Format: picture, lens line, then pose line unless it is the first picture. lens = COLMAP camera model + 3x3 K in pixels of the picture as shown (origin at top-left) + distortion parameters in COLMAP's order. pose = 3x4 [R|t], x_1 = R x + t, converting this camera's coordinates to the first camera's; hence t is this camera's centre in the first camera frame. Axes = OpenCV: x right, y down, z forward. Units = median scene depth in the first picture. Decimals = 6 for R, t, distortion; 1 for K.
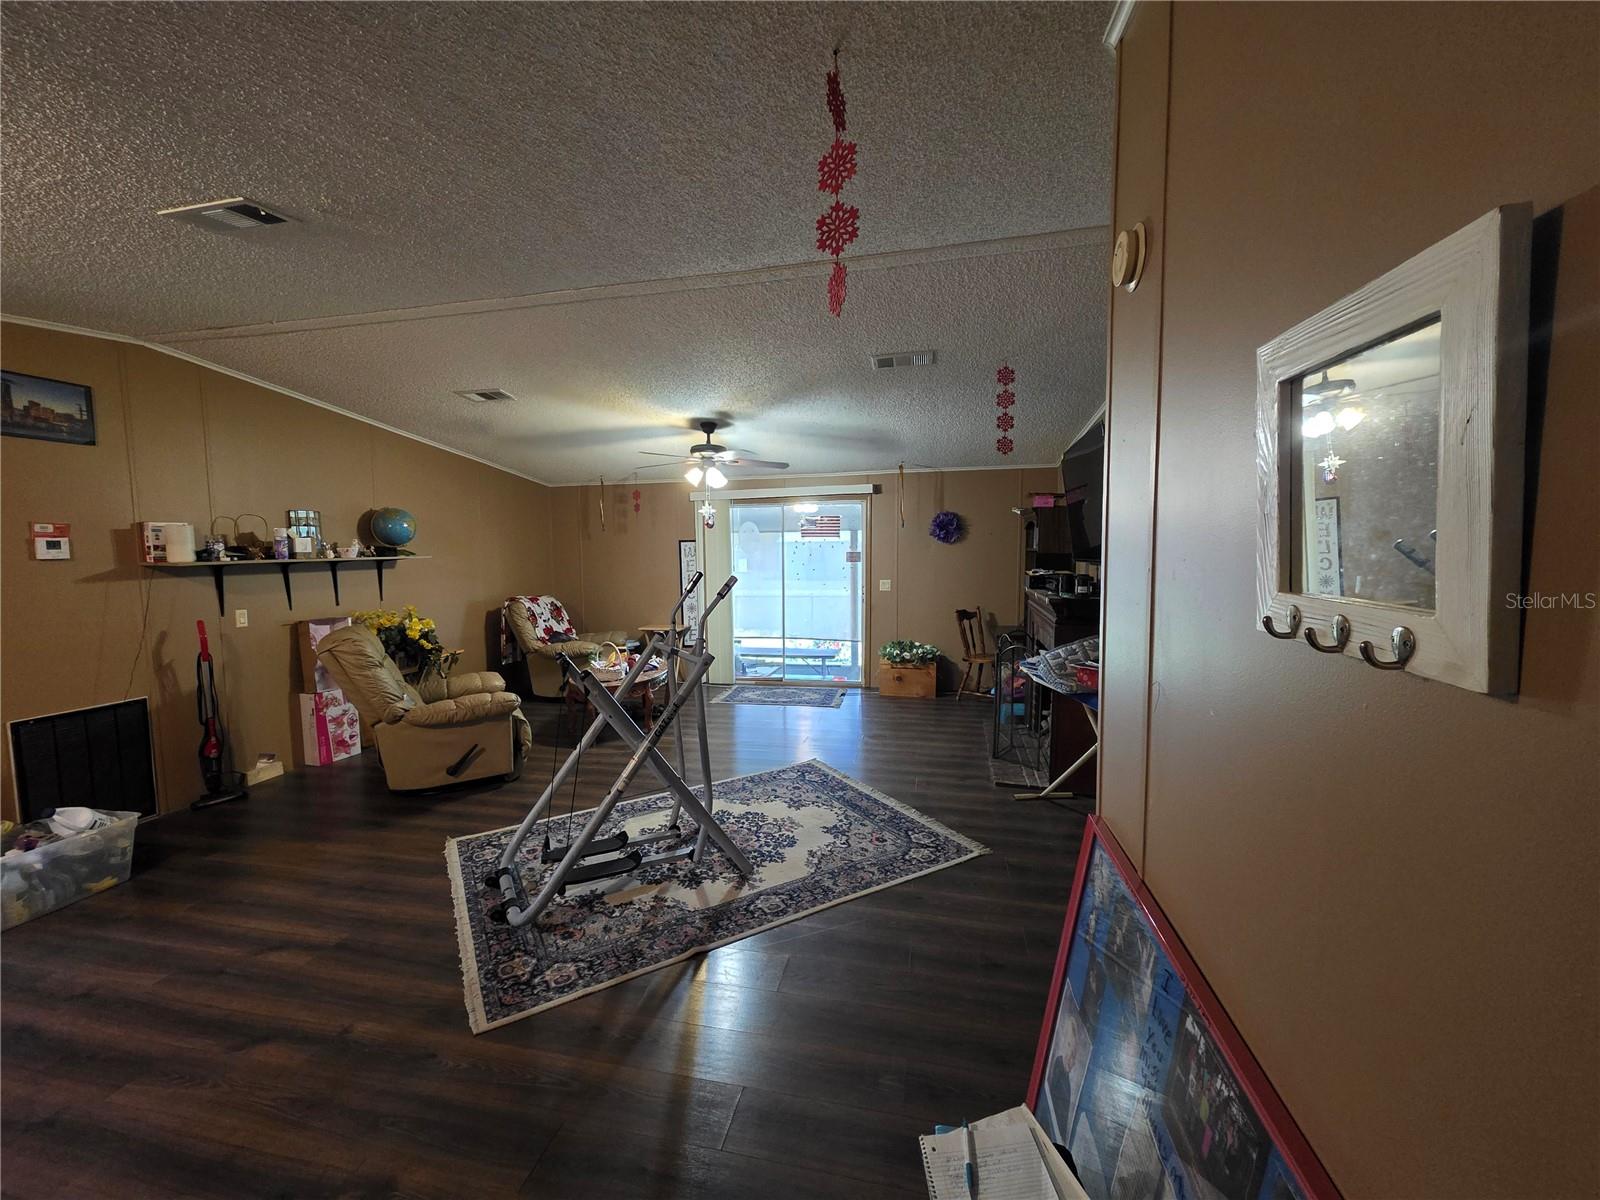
lens RADIAL K [[635.9, 0, 806.7], [0, 635.9, 596.2], [0, 0, 1]] dist [0.006814, -0.001198]
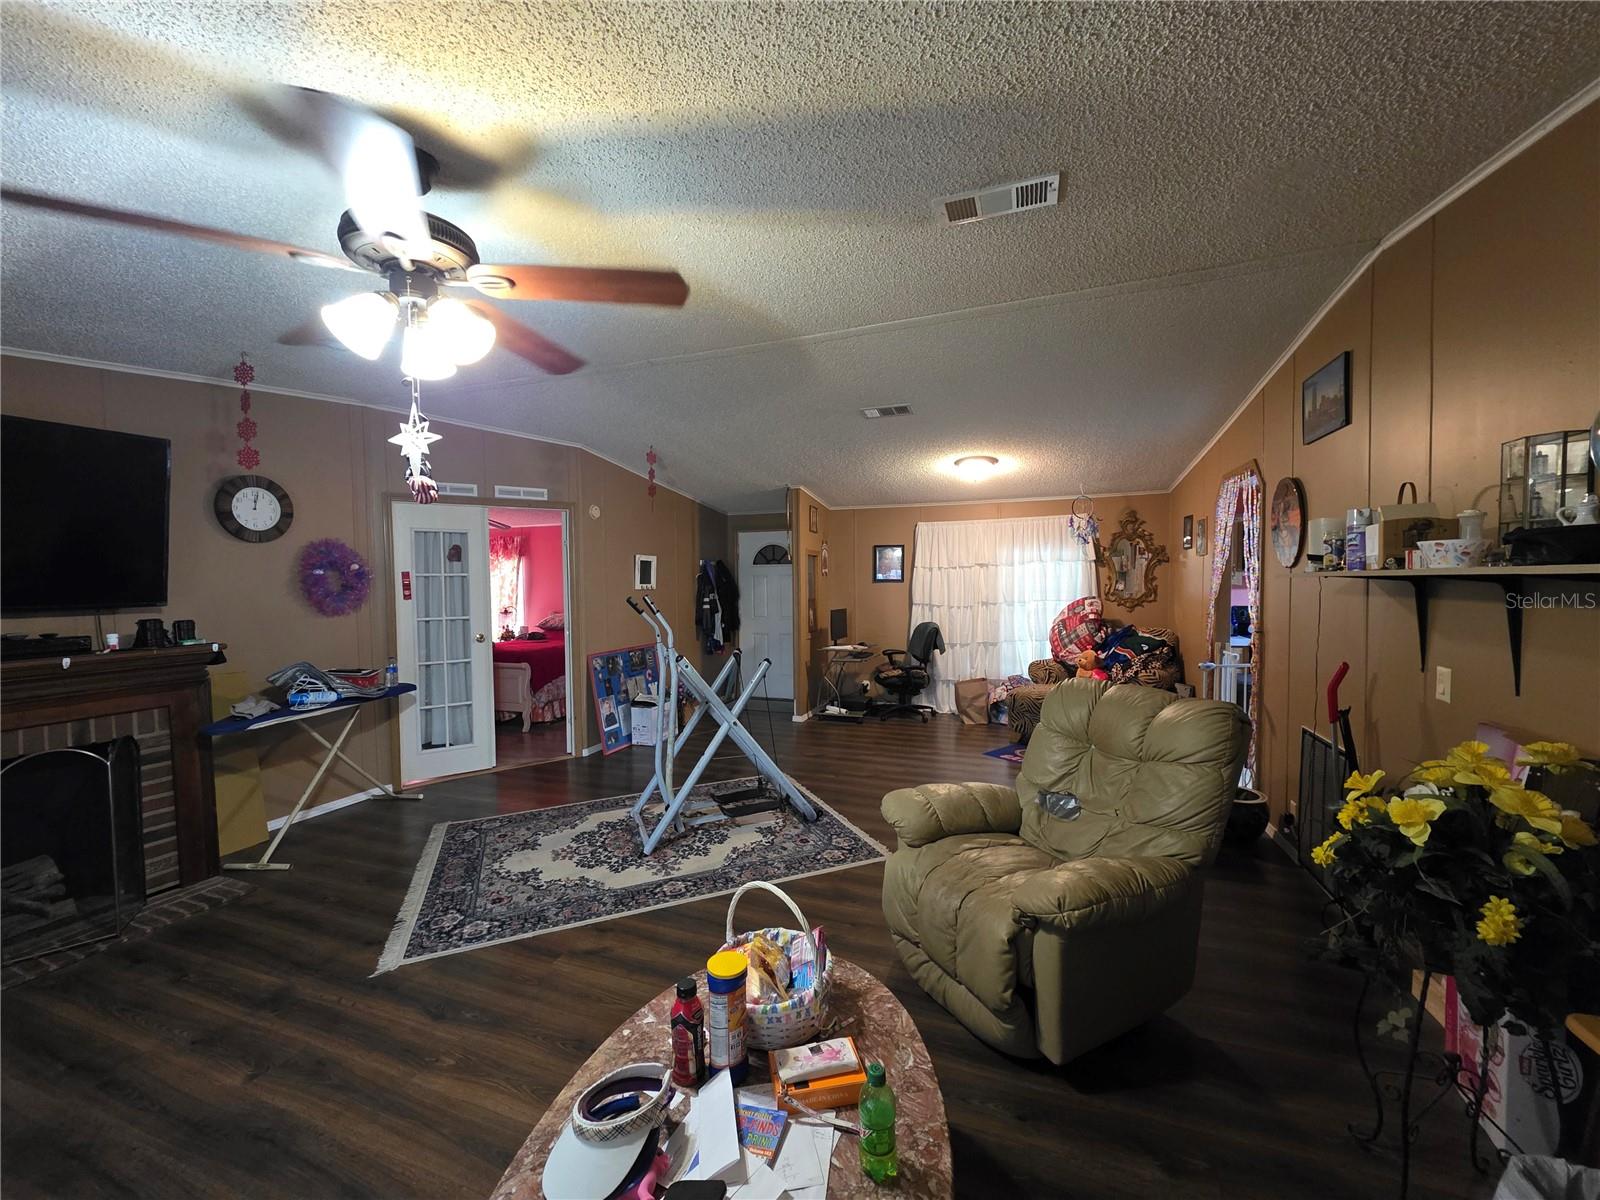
lens RADIAL K [[635.9, 0, 798.2], [0, 635.9, 598.4], [0, 0, 1]] dist [0.006814, -0.001198]
pose [[-0.988183, 0.019642, 0.152012, -0.539184], [0.035073, 0.994419, 0.099504, -0.119266], [-0.149209, 0.103659, -0.983357, 1.849004]]
